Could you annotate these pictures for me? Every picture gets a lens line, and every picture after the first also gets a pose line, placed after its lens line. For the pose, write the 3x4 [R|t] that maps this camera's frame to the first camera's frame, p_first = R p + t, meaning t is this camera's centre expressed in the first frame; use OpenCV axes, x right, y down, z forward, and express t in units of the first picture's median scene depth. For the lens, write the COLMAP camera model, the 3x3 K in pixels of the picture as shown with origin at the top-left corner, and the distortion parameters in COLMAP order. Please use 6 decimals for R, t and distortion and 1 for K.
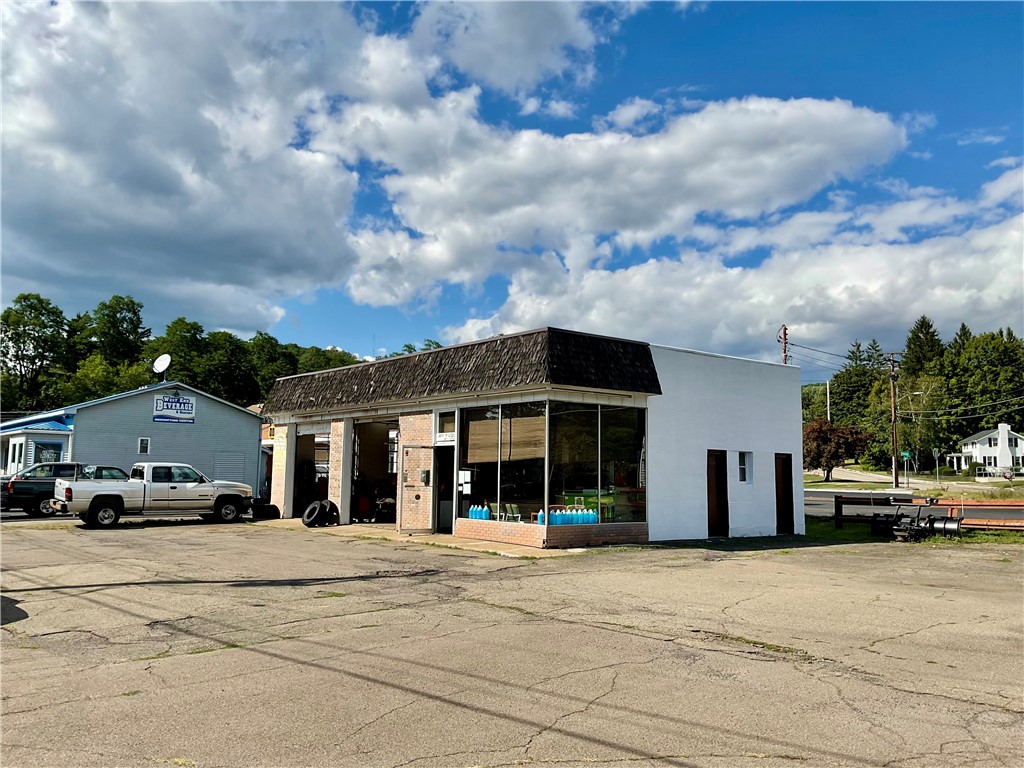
lens RADIAL K [[843.6, 0, 512.0], [0, 843.6, 384.0], [0, 0, 1]] dist [0.111848, -0.218397]
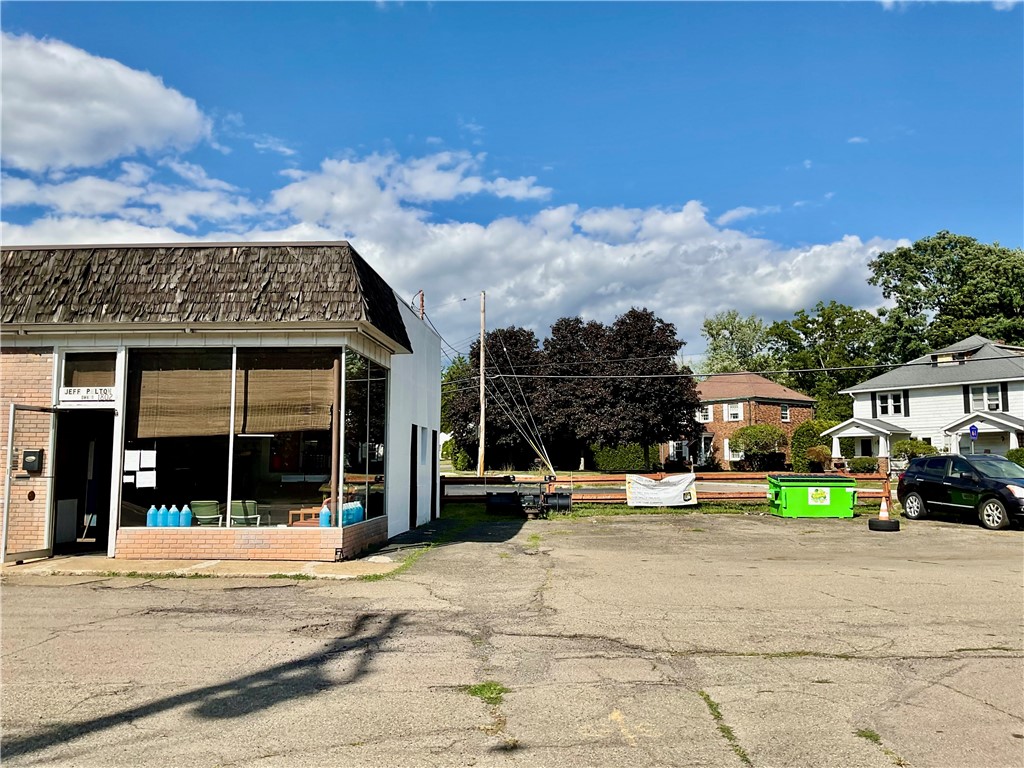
lens RADIAL K [[843.6, 0, 512.0], [0, 843.6, 384.0], [0, 0, 1]] dist [0.111848, -0.218397]
pose [[0.671612, 0.057732, 0.738650, -0.274927], [-0.070879, 0.997393, -0.013509, 0.036021], [-0.737505, -0.043281, 0.673954, 0.314322]]
